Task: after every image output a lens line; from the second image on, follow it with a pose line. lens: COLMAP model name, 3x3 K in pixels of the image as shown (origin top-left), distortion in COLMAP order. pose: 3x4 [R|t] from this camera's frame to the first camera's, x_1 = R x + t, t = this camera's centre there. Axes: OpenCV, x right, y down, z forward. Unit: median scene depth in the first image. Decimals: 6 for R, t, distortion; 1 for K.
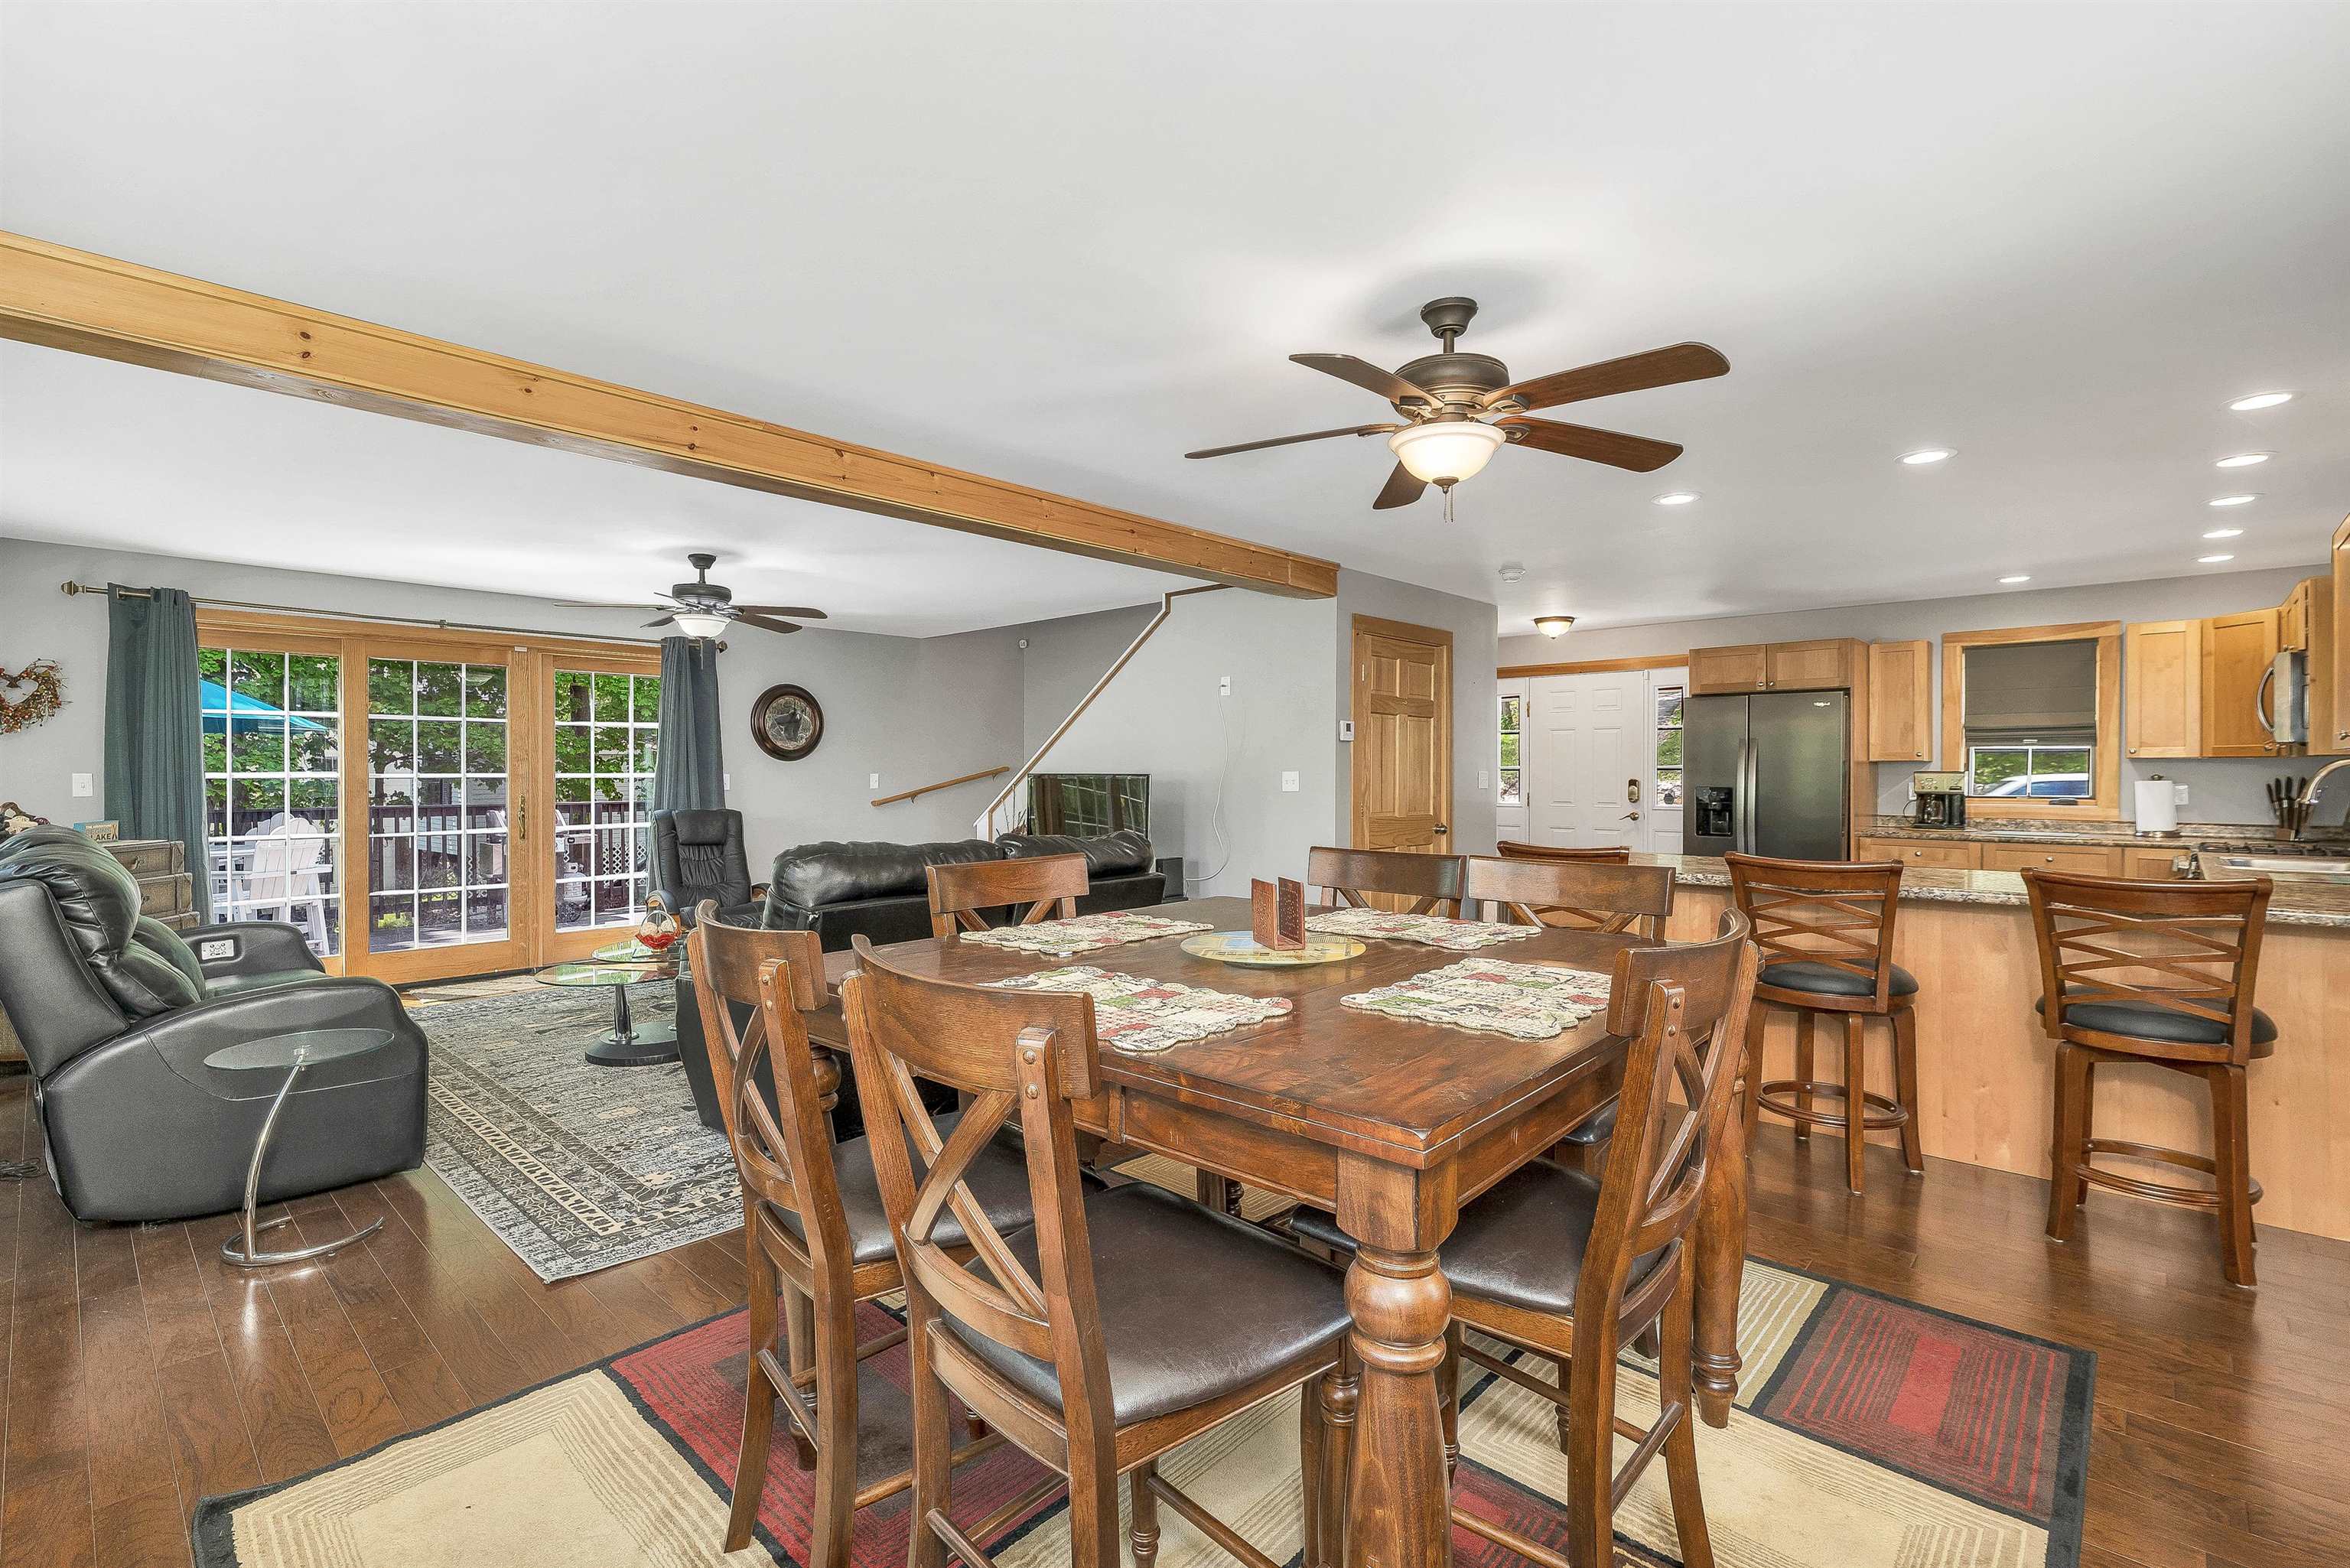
lens RADIAL K [[1039.6, 0, 1167.4], [0, 1039.6, 778.8], [0, 0, 1]] dist [0.004025, -0.000311]
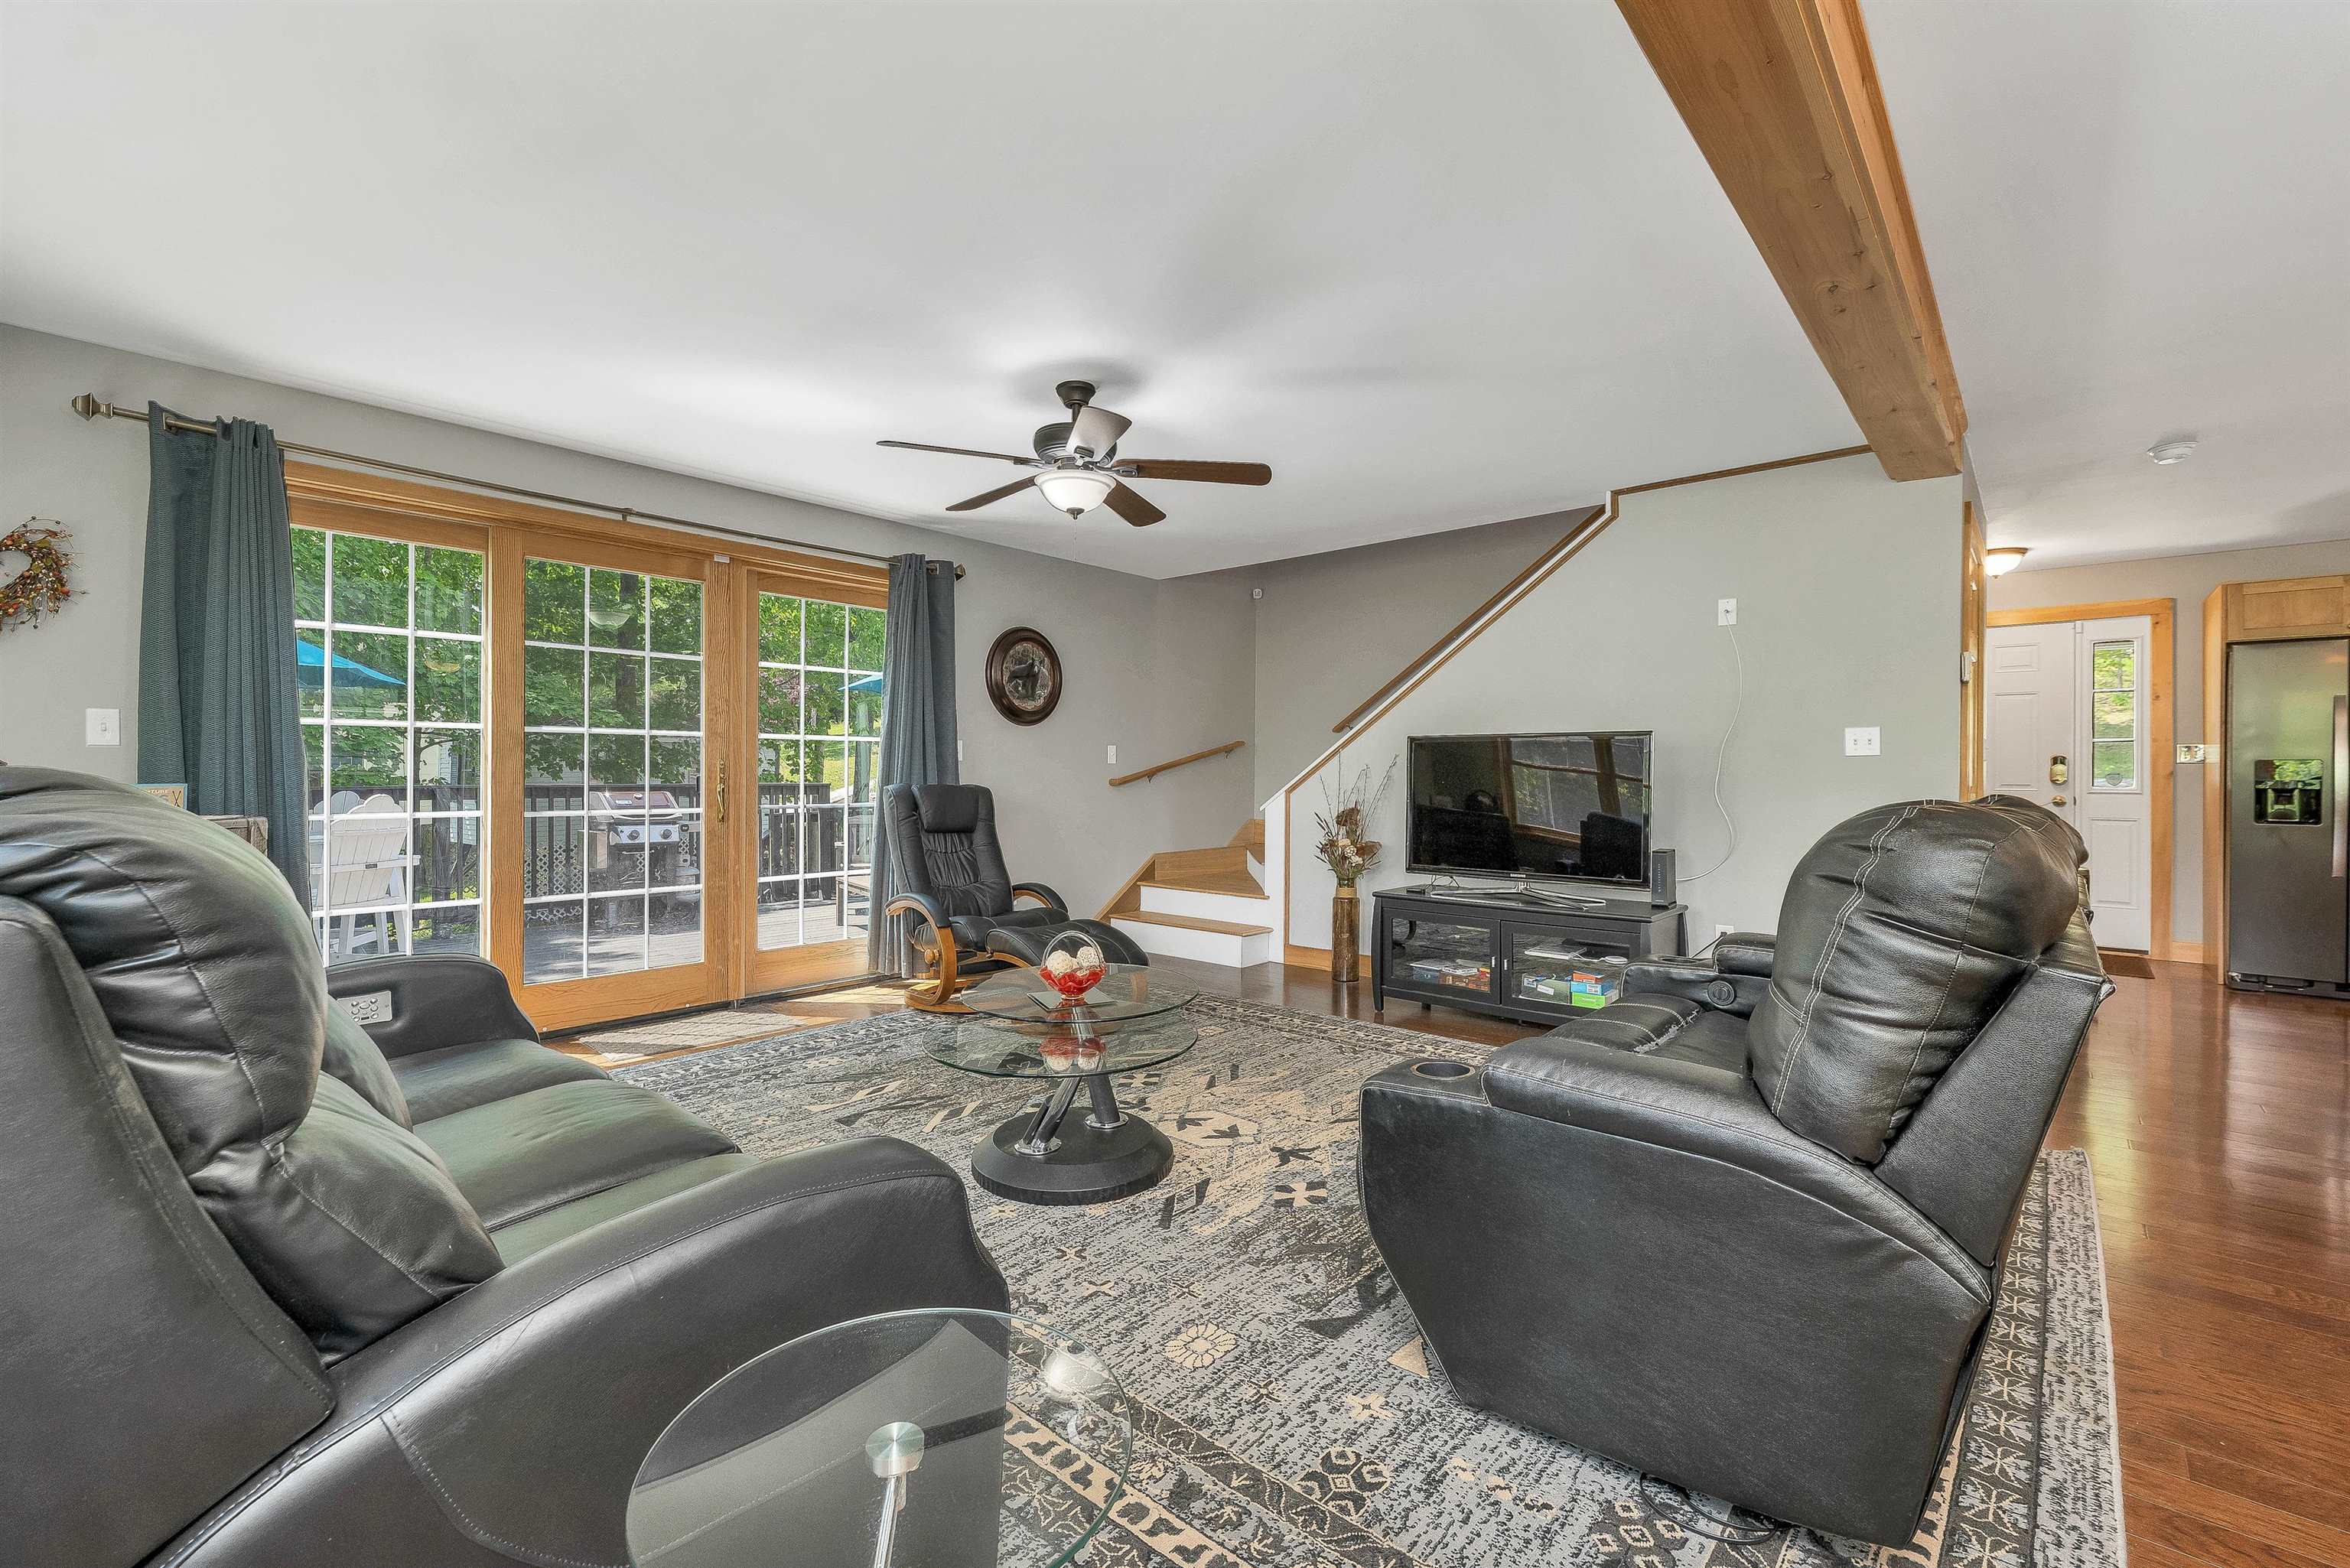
lens RADIAL K [[987.6, 0, 1168.3], [0, 987.6, 773.9], [0, 0, 1]] dist [0.002452, 0.000288]
pose [[0.999572, 0.004935, 0.028824, -0.408266], [-0.004754, 0.999968, -0.006365, 0.033879], [-0.028855, 0.006225, 0.999564, 0.379046]]
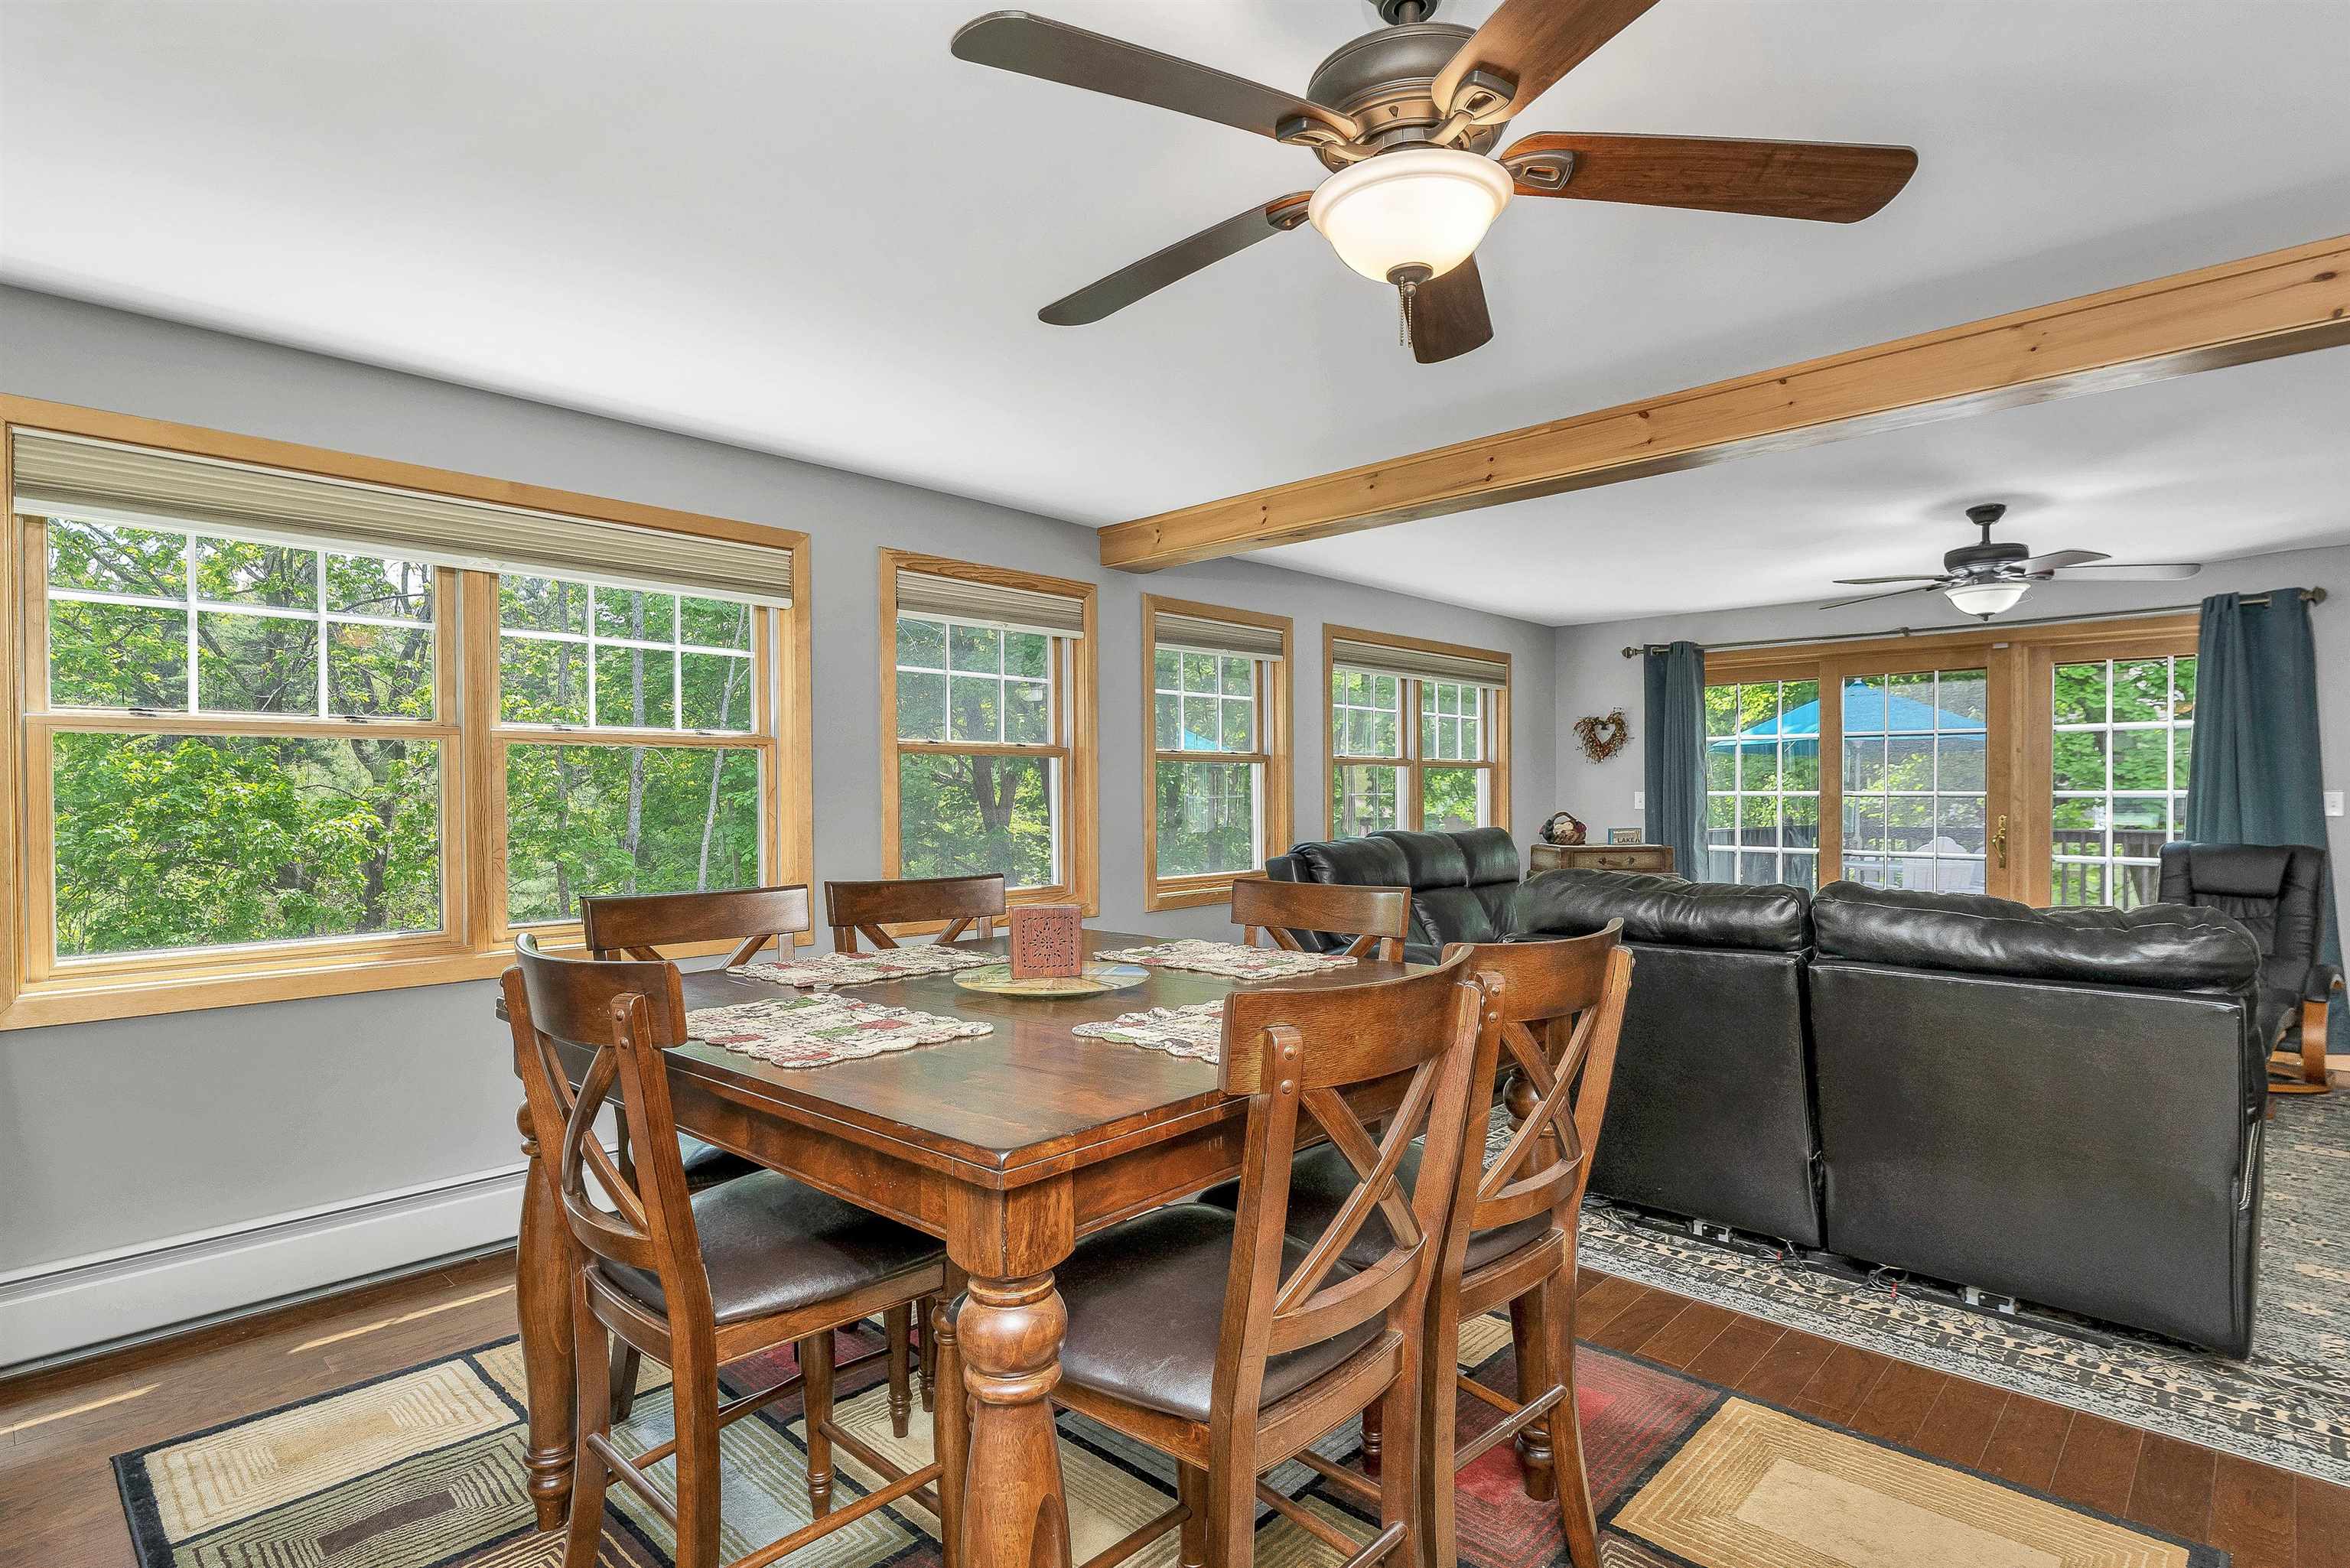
lens RADIAL K [[1175.2, 0, 1167.0], [0, 1175.2, 810.8], [0, 0, 1]] dist [0.000240, -0.000244]
pose [[-0.006697, 0.014944, -0.999866, 0.426502], [-0.002367, 0.999885, 0.014961, -0.002744], [0.999975, 0.002467, -0.006660, 0.407194]]
